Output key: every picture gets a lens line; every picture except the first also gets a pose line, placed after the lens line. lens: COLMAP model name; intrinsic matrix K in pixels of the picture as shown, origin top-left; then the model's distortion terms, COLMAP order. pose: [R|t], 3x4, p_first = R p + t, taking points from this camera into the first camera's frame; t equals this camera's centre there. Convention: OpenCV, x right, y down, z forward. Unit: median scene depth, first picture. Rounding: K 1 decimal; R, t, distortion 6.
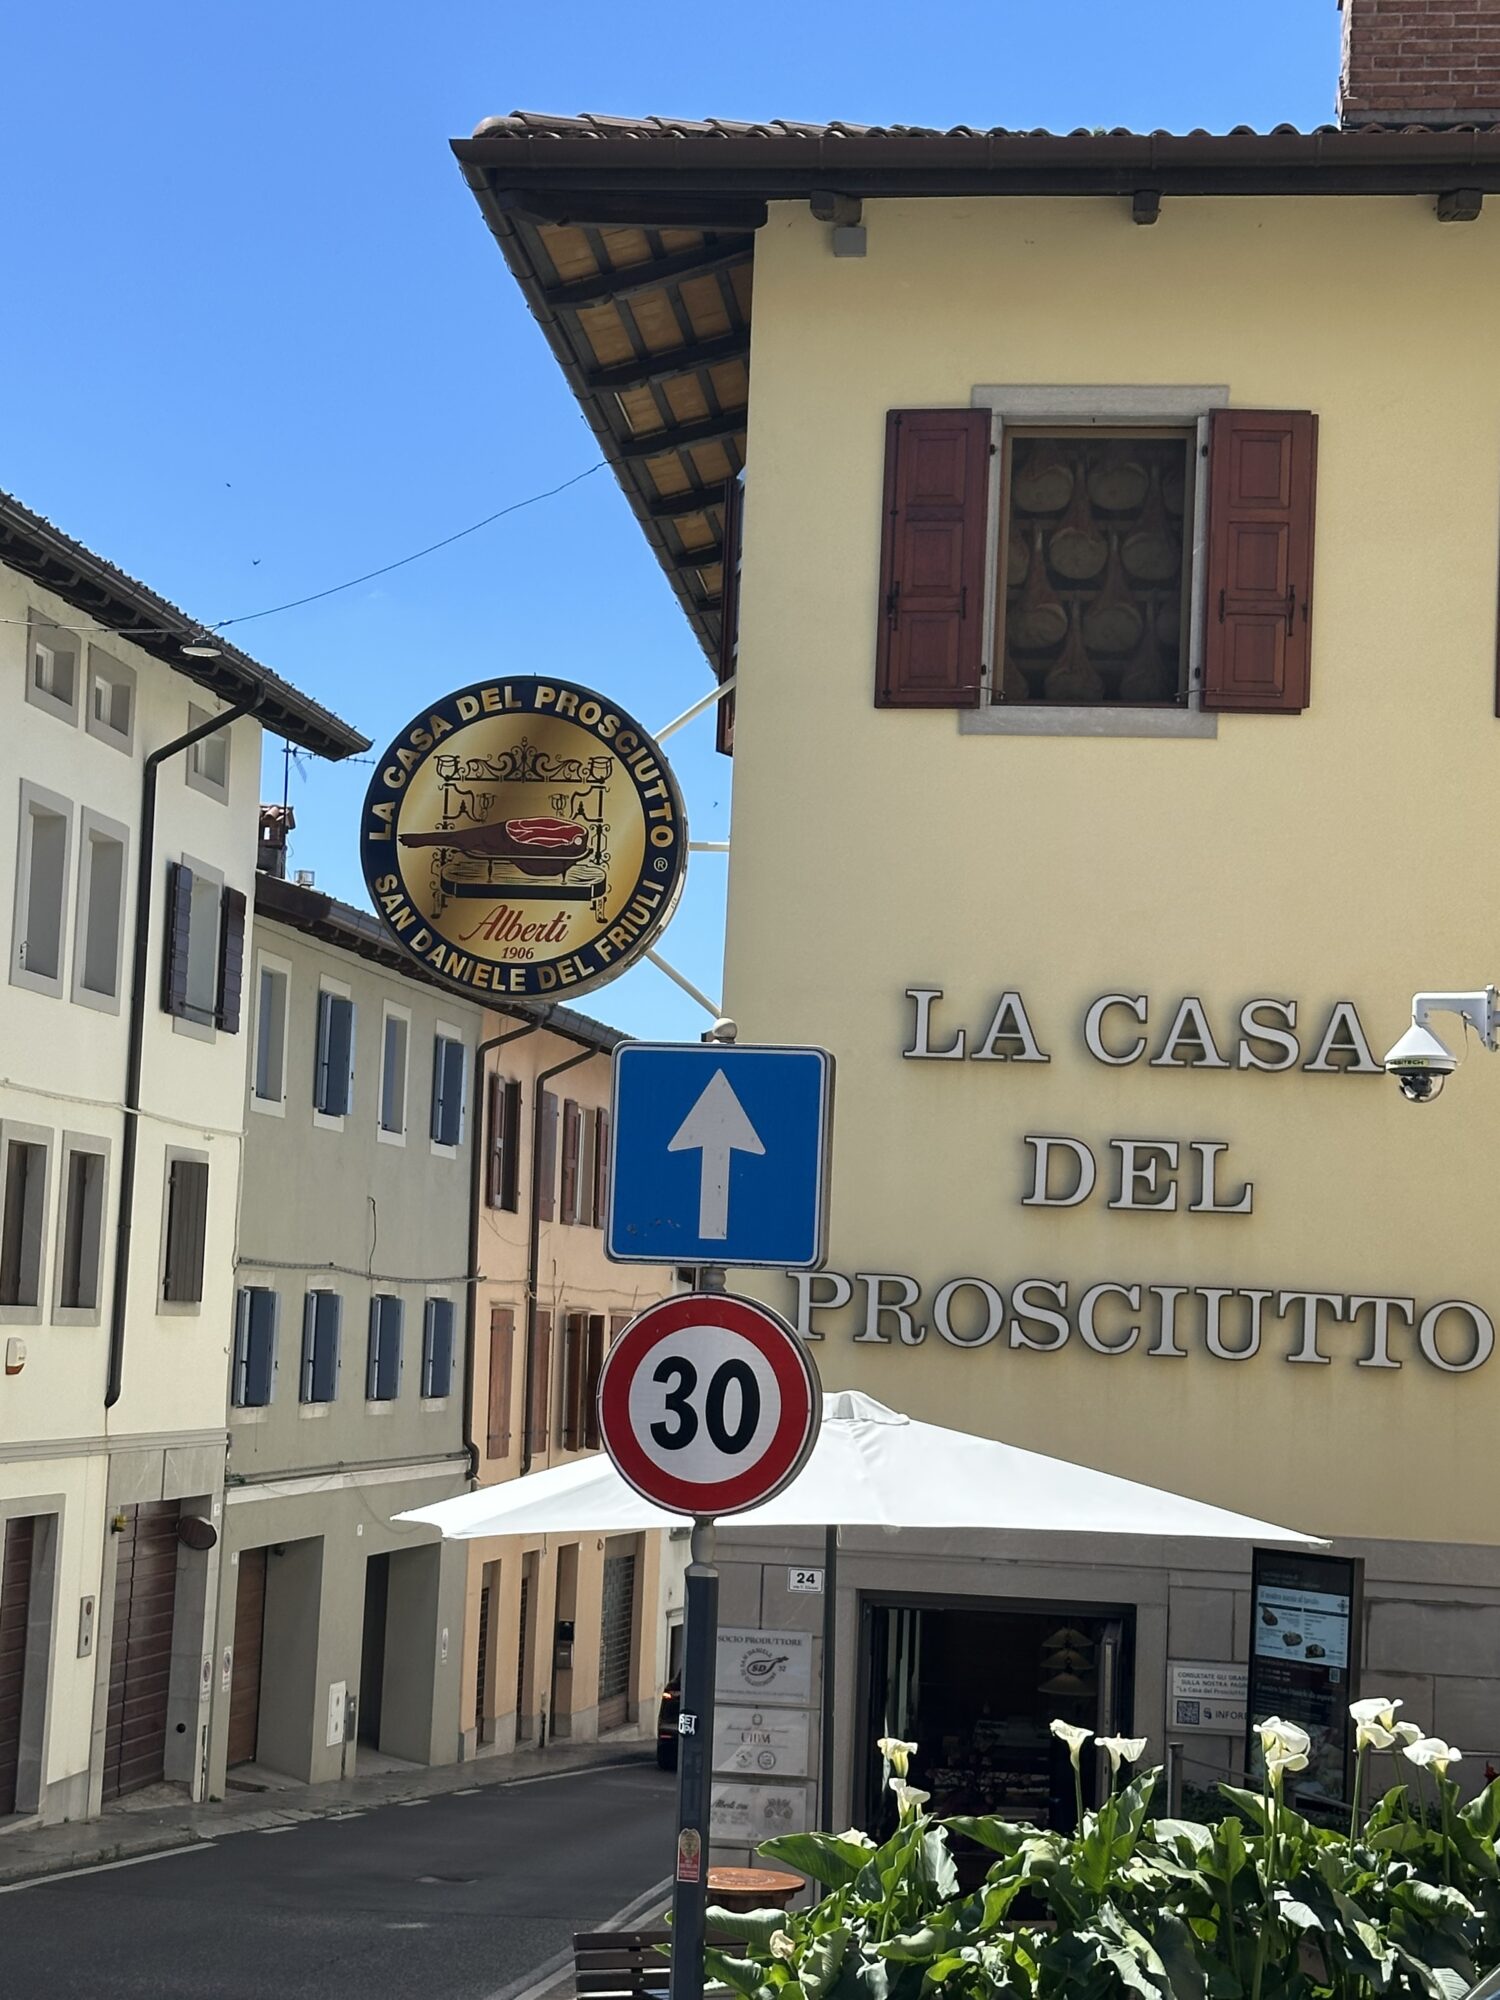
lens RADIAL K [[3529.7, 0, 750.0], [0, 3529.7, 1000.0], [0, 0, 1]] dist [0.135000, 0.063895]
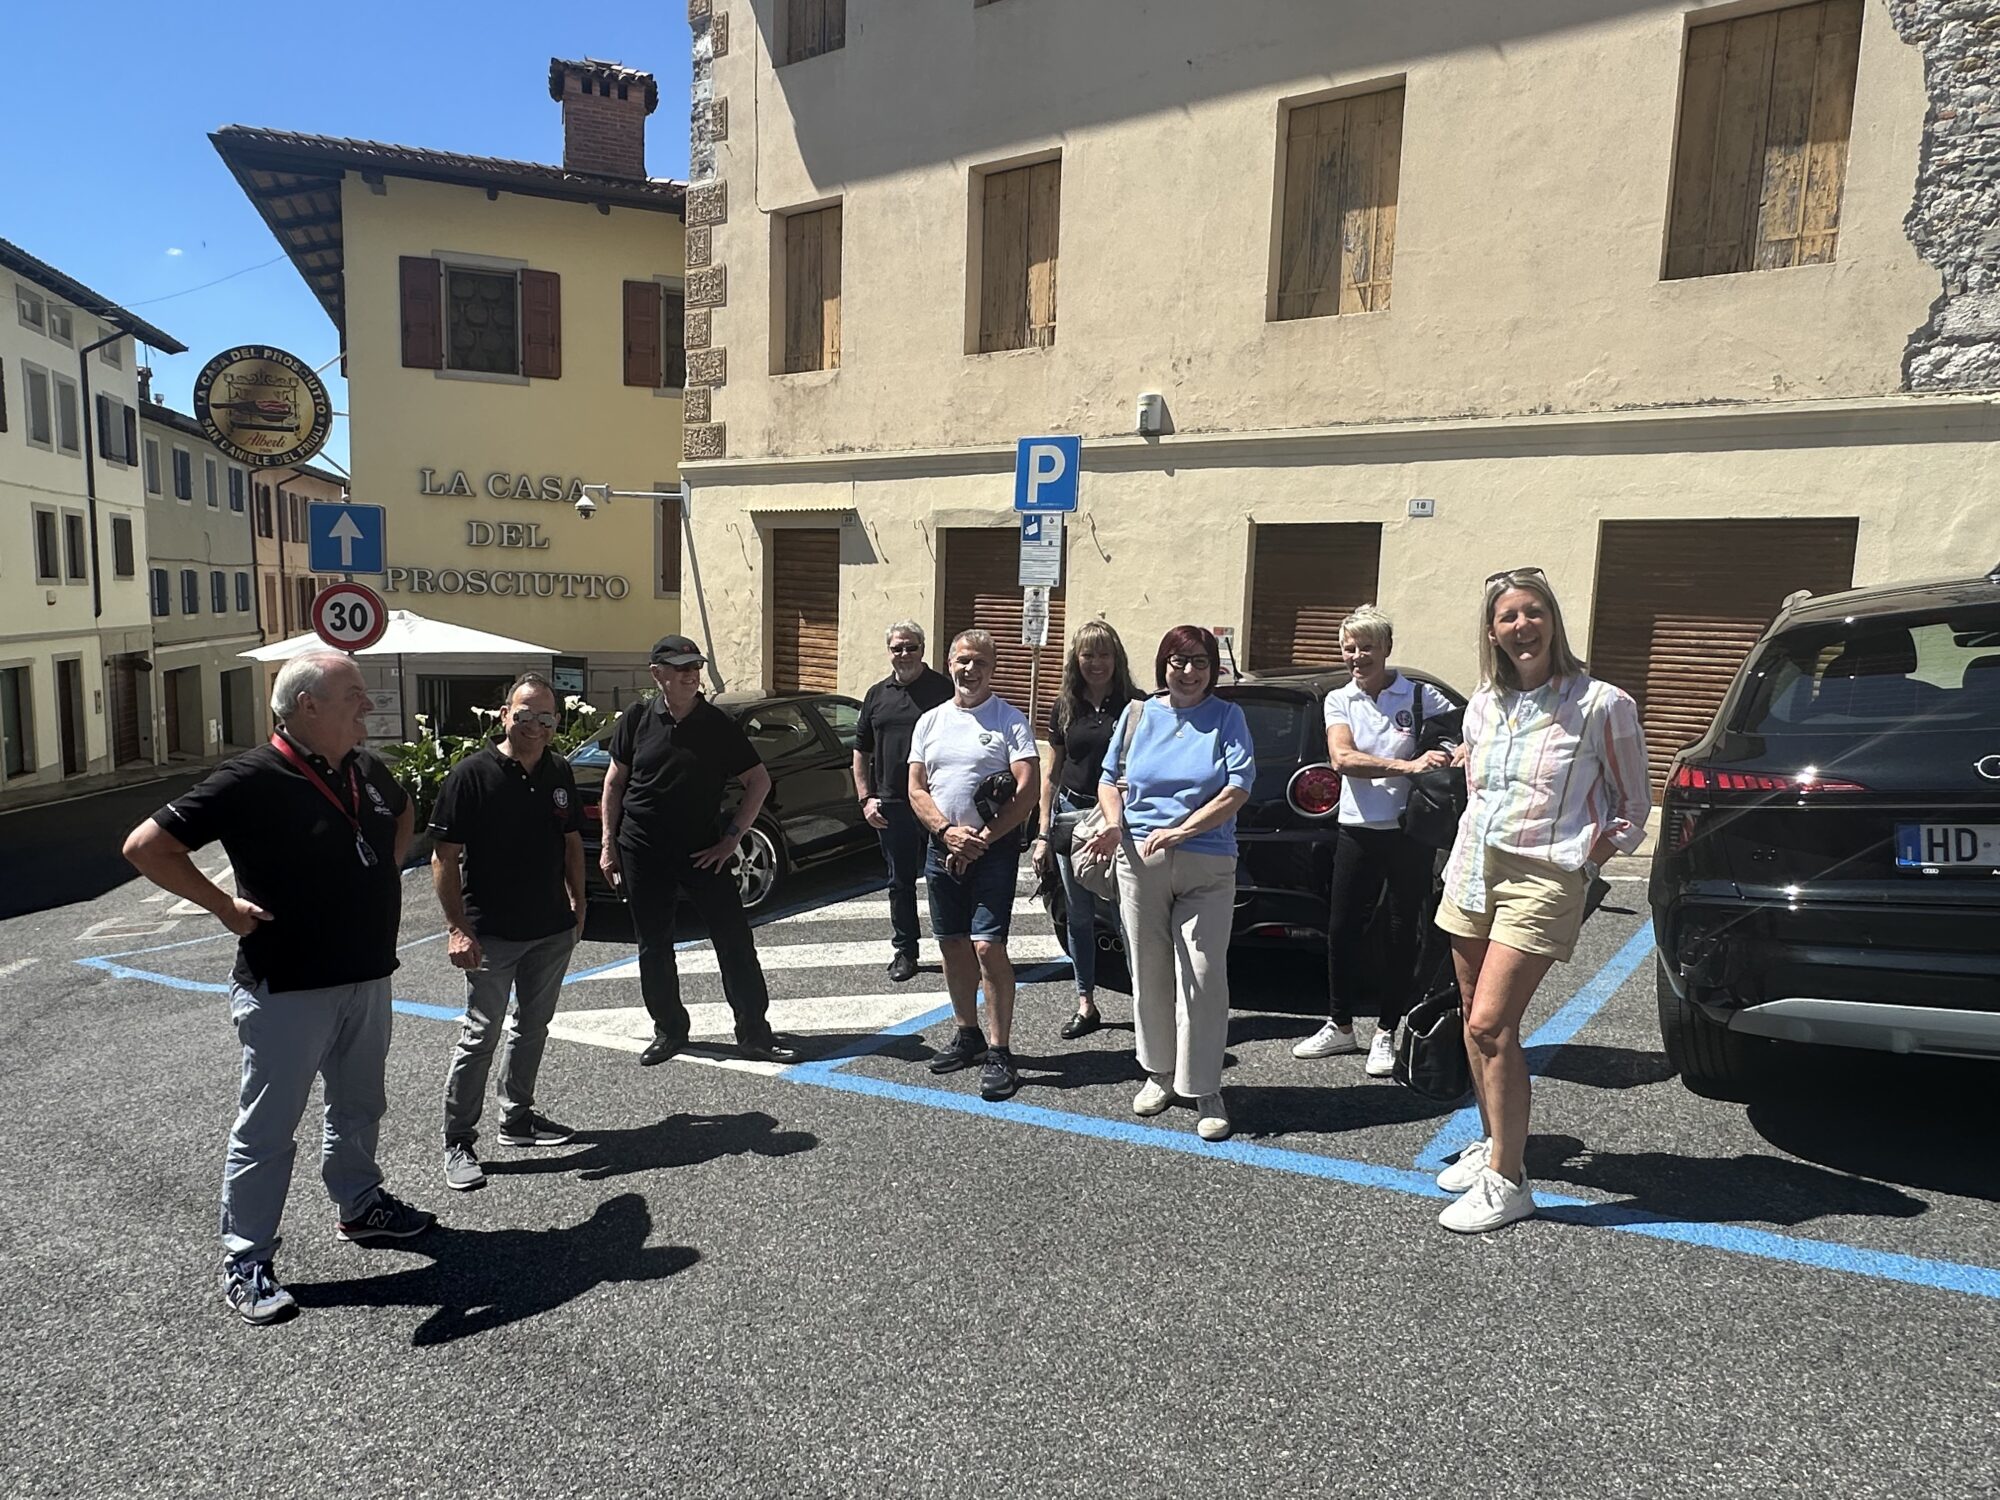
lens RADIAL K [[1265.3, 0, 995.8], [0, 1265.3, 756.2], [0, 0, 1]] dist [-0.000748, 0.000219]
pose [[0.901466, -0.068262, 0.427433, 0.009179], [-0.032565, 0.973993, 0.224228, -0.020980], [-0.431623, -0.216053, 0.875799, -0.154097]]
